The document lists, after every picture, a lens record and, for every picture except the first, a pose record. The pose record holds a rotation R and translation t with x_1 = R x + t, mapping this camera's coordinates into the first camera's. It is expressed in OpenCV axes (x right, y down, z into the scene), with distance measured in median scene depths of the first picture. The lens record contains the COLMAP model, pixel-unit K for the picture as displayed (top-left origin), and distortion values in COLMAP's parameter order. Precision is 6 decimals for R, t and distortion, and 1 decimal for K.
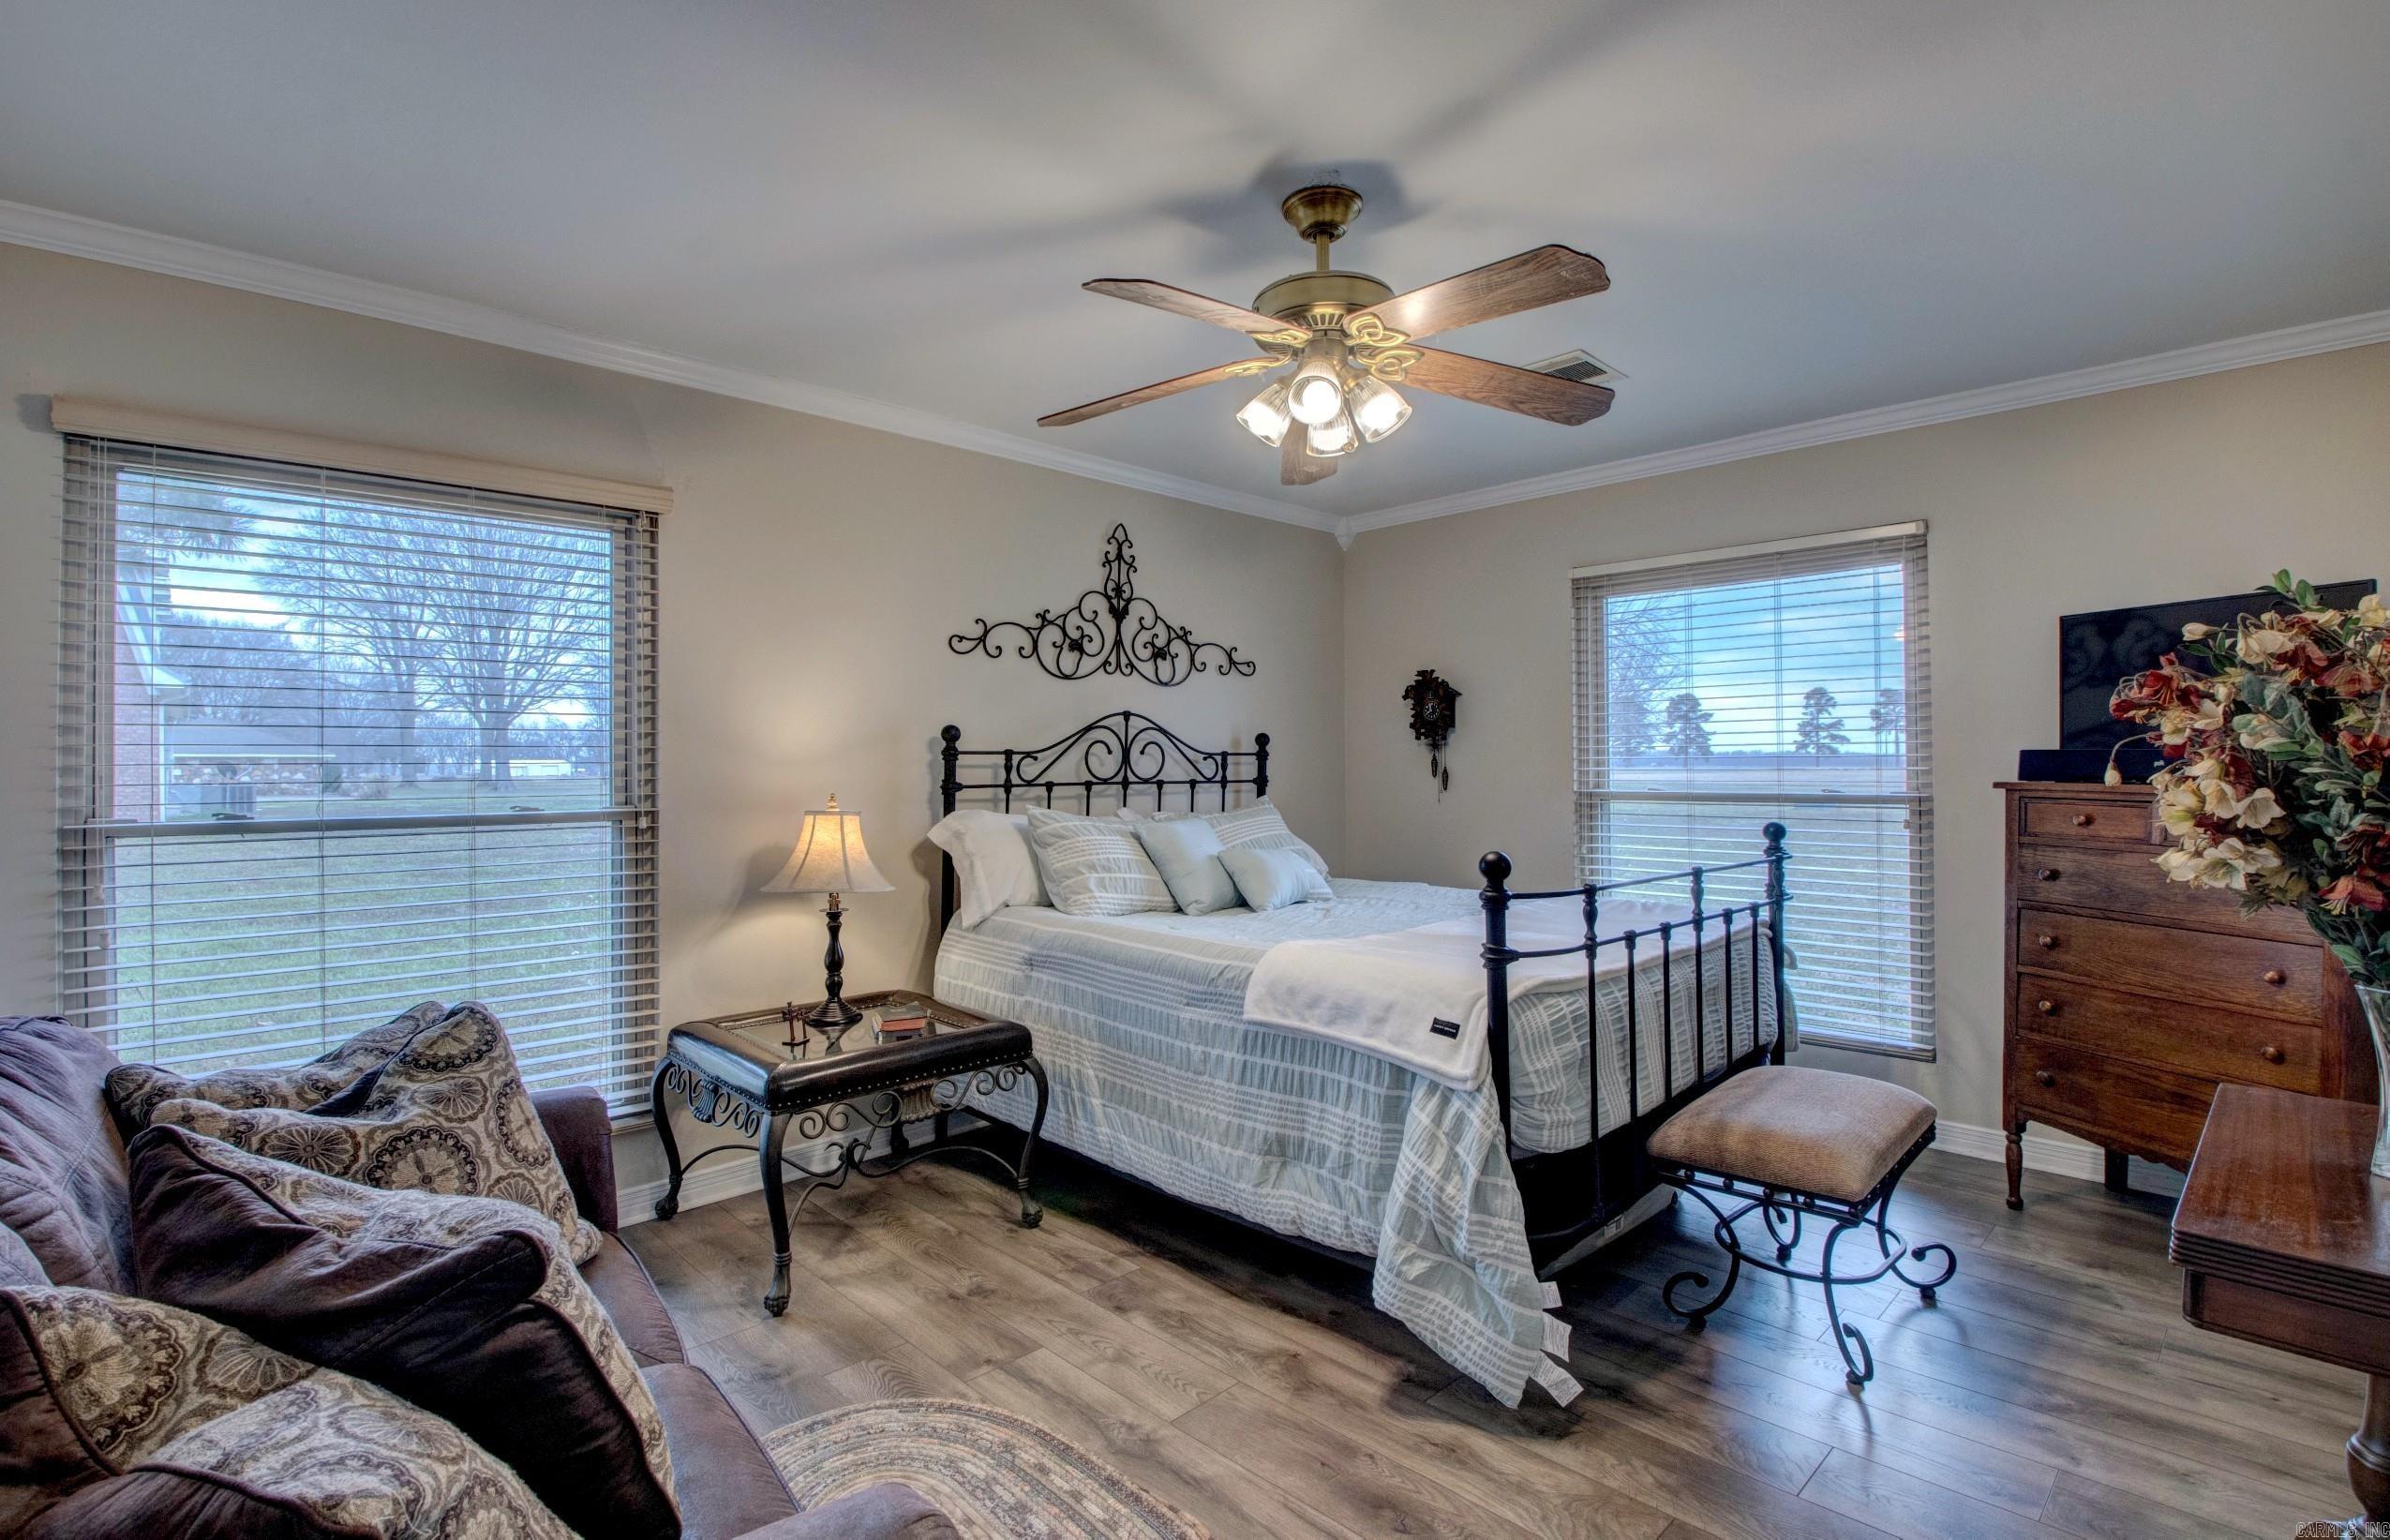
lens RADIAL K [[1124.6, 0, 1178.9], [0, 1124.6, 764.8], [0, 0, 1]] dist [0.026732, -0.043650]
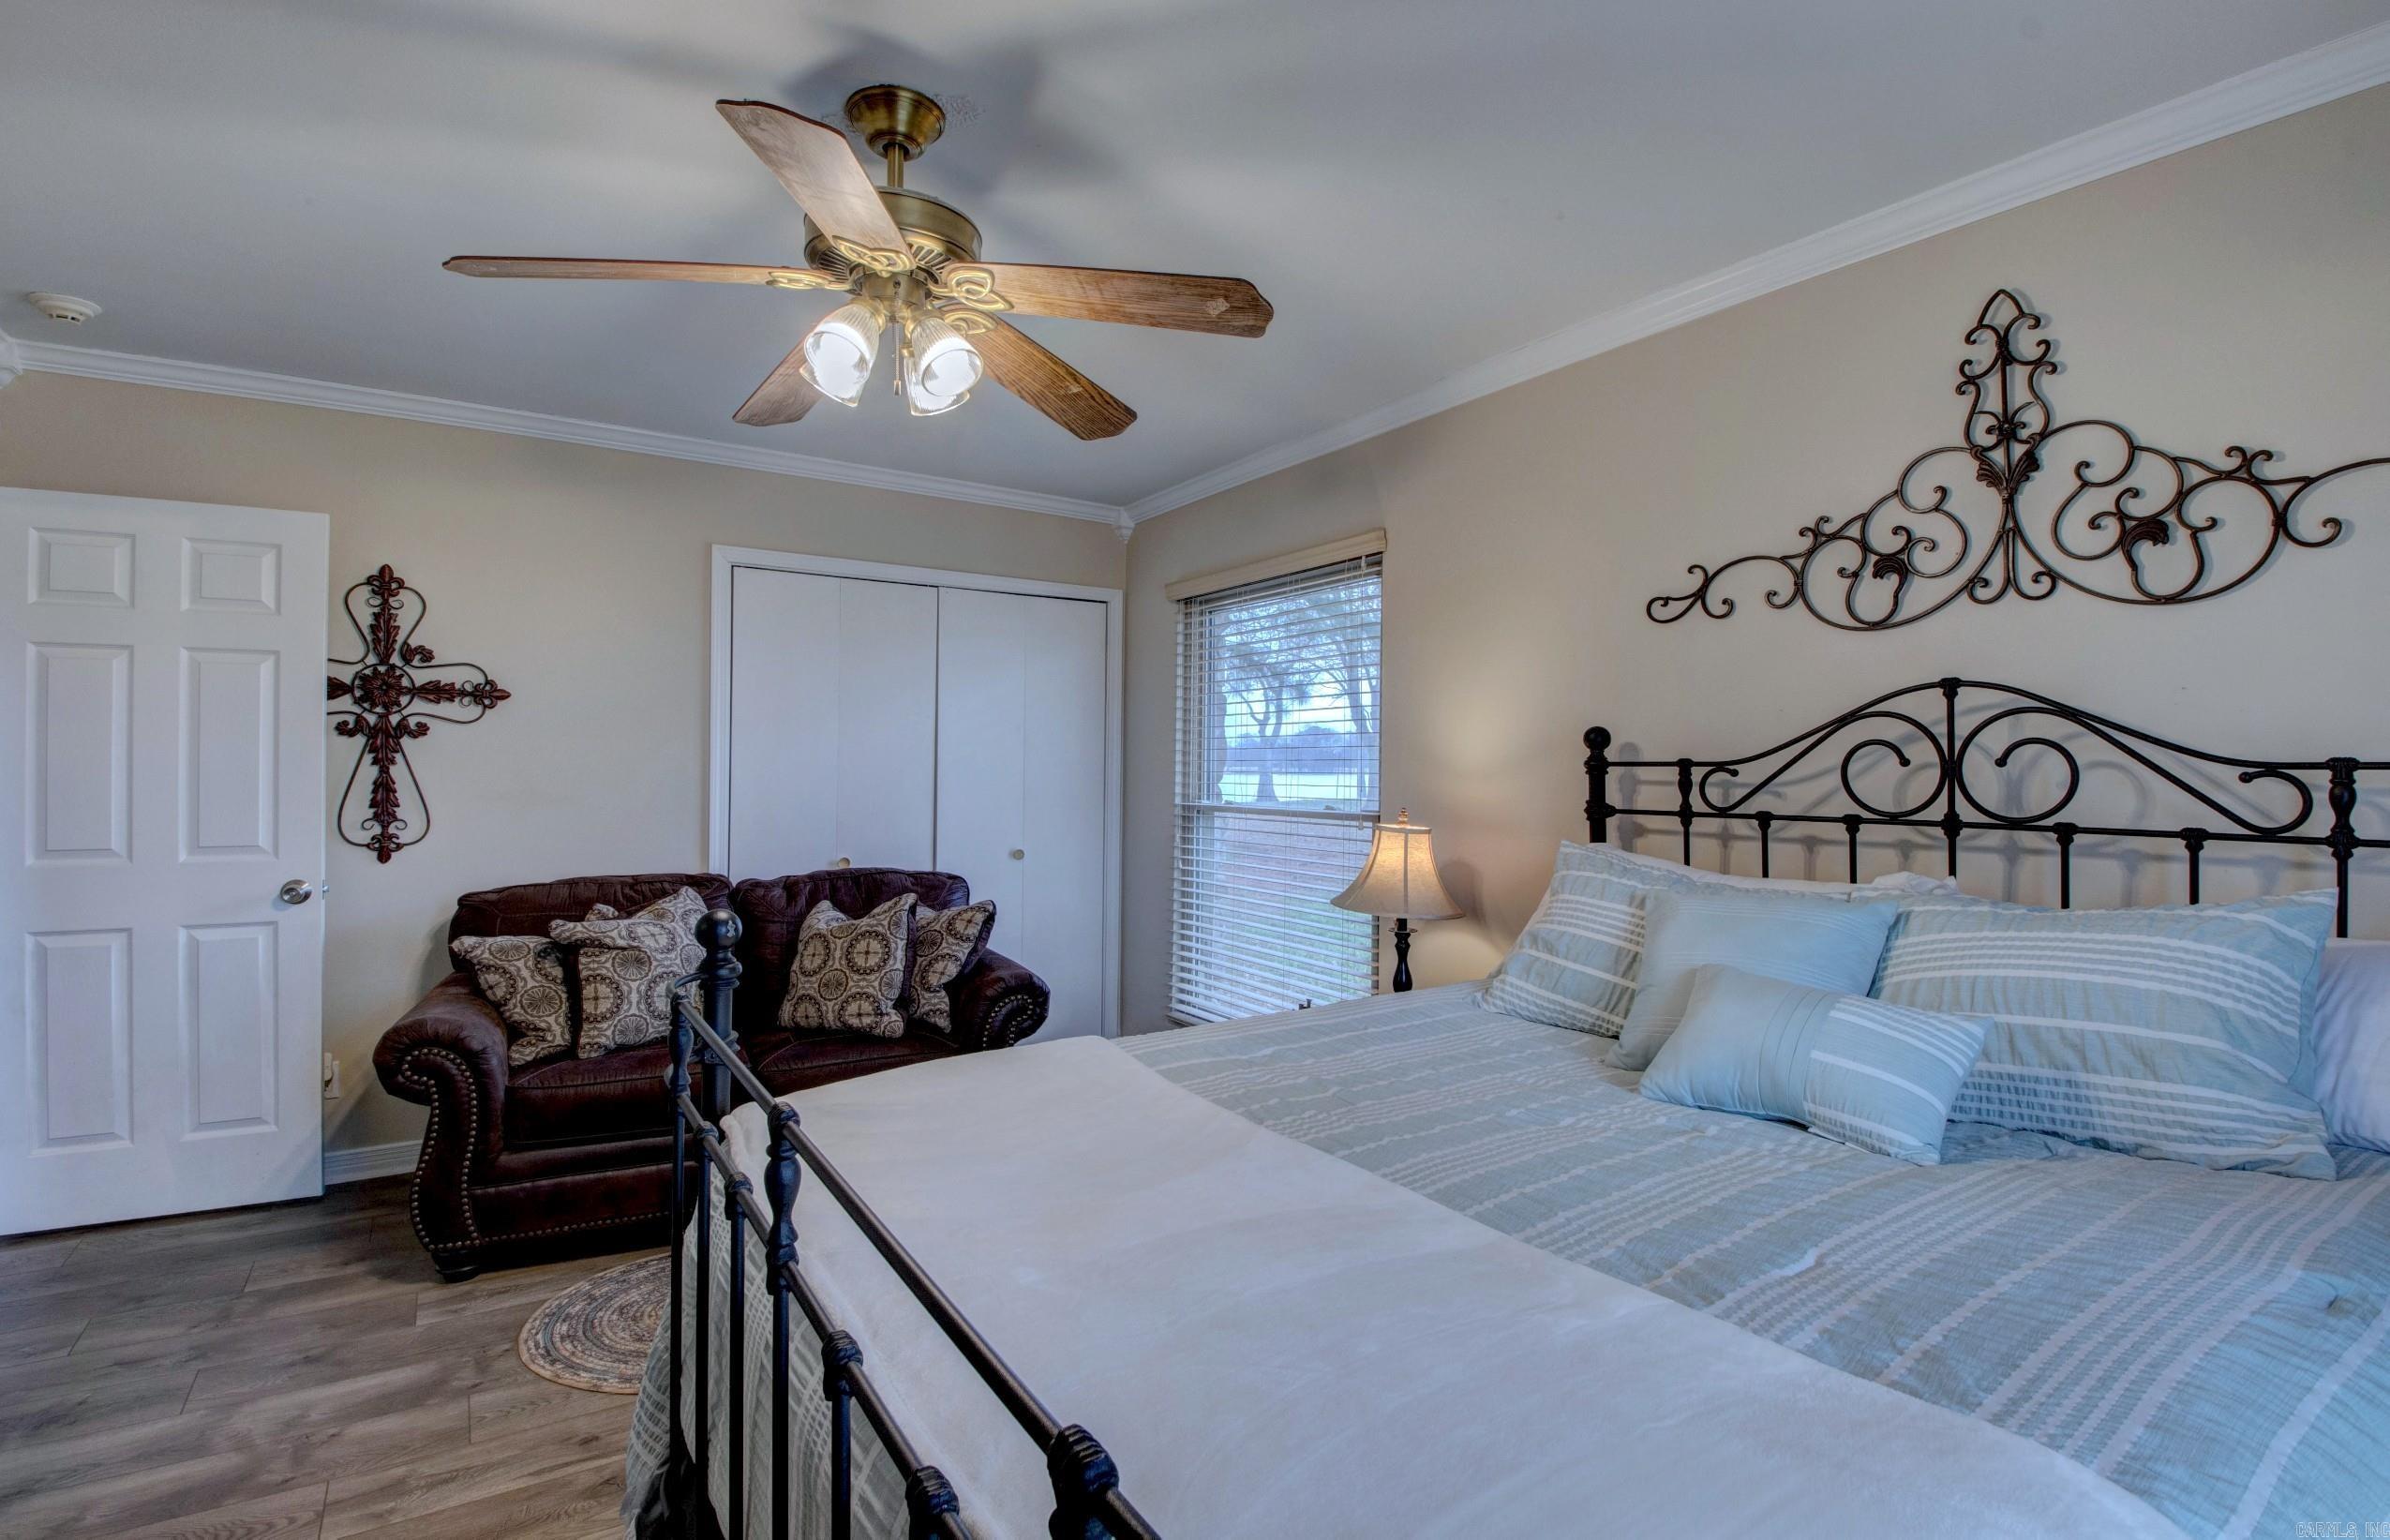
lens RADIAL K [[1124.6, 0, 1178.9], [0, 1124.6, 764.8], [0, 0, 1]] dist [0.026732, -0.043650]
pose [[-0.208651, -0.002064, -0.977988, 0.504861], [-0.009706, 0.999953, -0.000039, -0.006541], [0.977942, 0.009484, -0.208662, 0.772746]]
